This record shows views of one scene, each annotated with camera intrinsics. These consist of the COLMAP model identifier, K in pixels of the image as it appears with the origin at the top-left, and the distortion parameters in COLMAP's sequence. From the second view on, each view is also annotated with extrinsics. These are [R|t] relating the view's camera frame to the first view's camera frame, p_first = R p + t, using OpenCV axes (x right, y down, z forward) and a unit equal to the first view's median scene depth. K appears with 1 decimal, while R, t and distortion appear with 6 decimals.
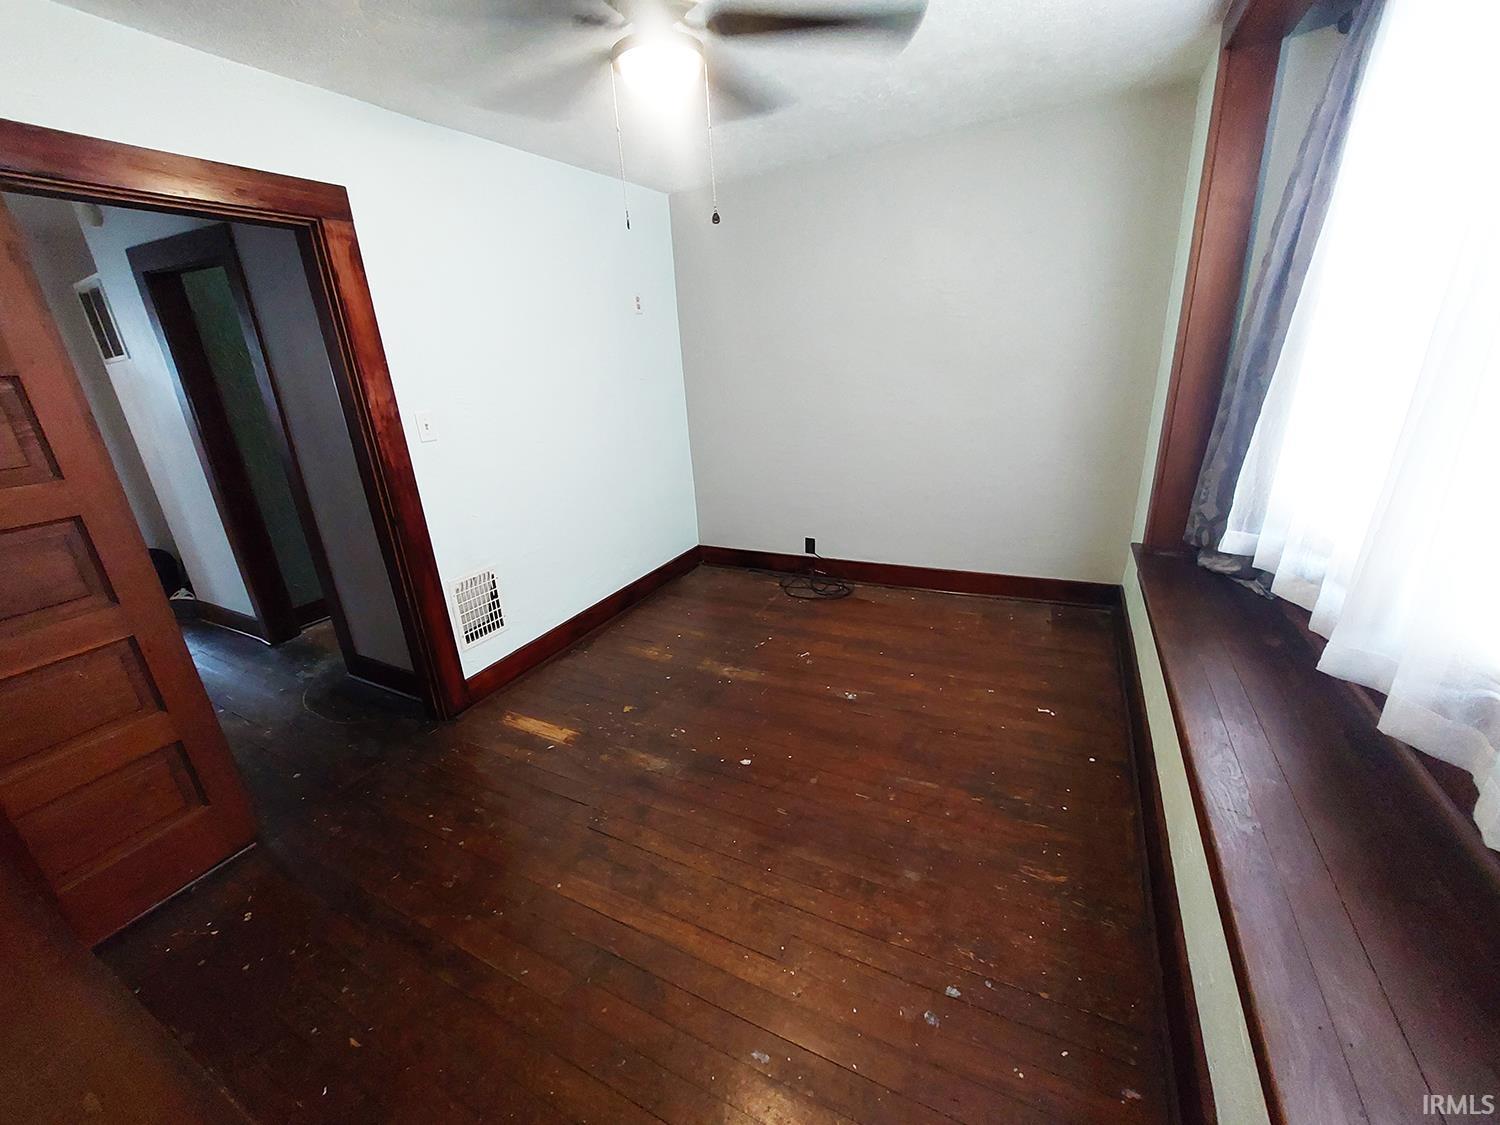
lens RADIAL K [[599.6, 0, 737.8], [0, 599.6, 567.7], [0, 0, 1]] dist [0.000127, -0.004217]
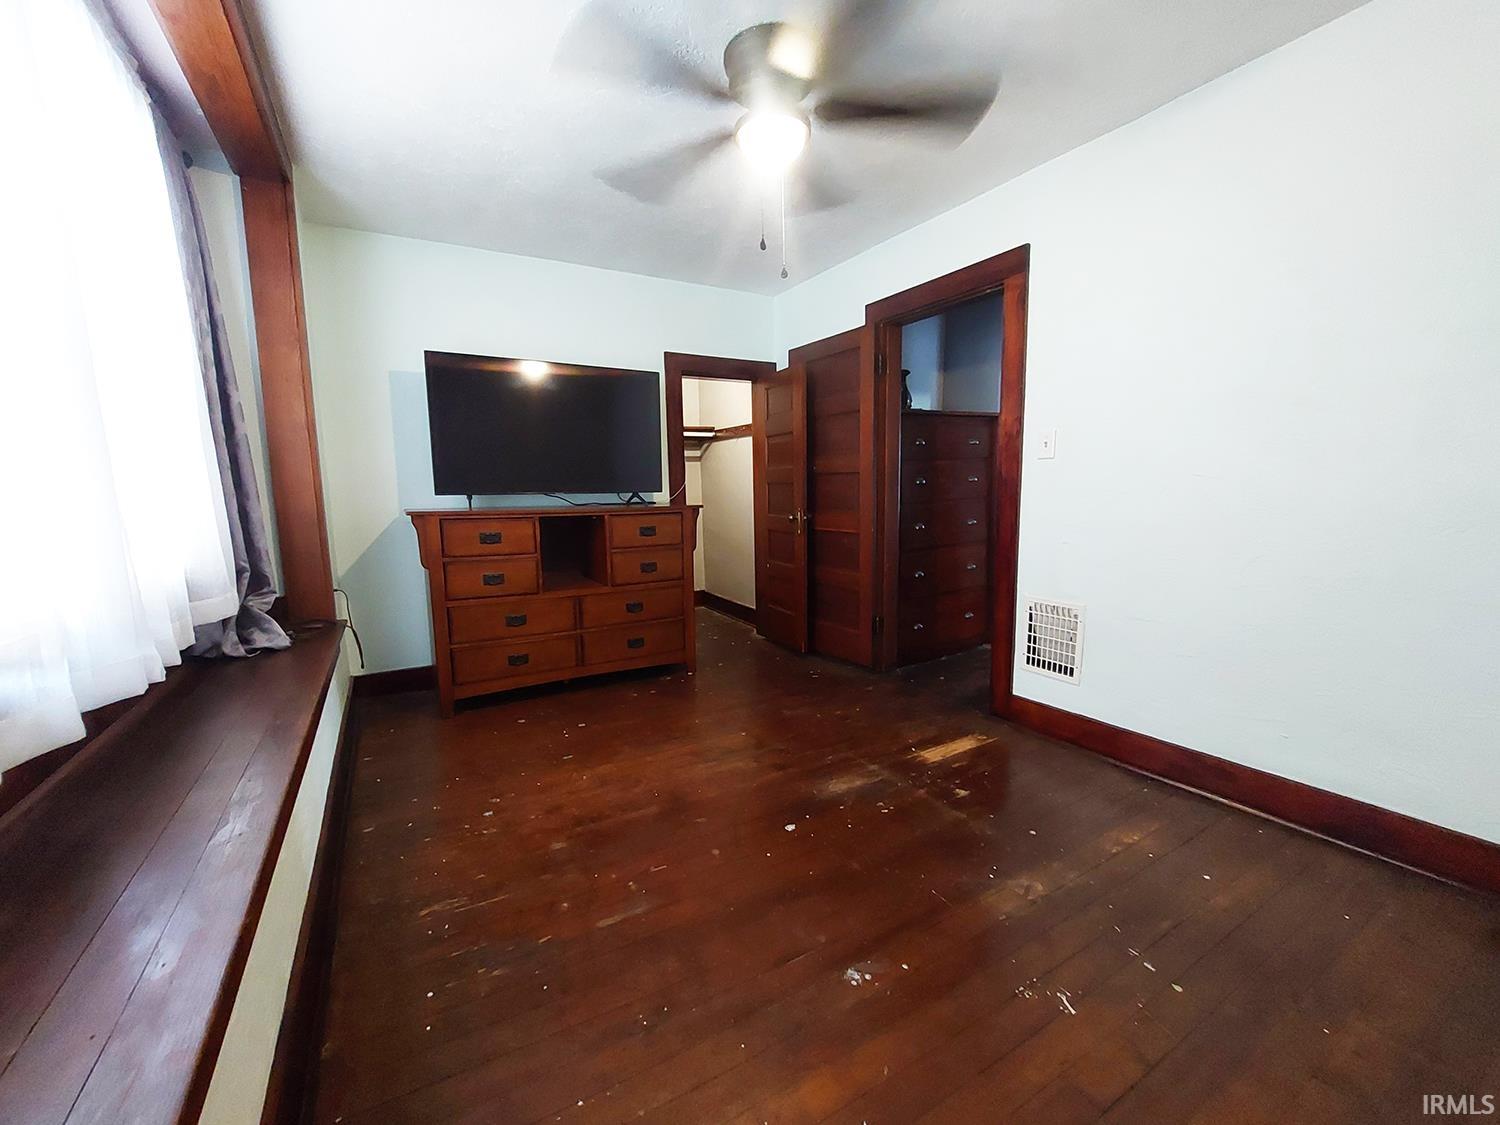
lens RADIAL K [[599.6, 0, 737.8], [0, 599.6, 567.7], [0, 0, 1]] dist [0.000127, -0.004217]
pose [[-0.530379, 0.184354, -0.827473, 0.689041], [-0.231849, 0.907315, 0.350749, -0.296472], [0.815441, 0.377879, -0.438479, 1.158989]]
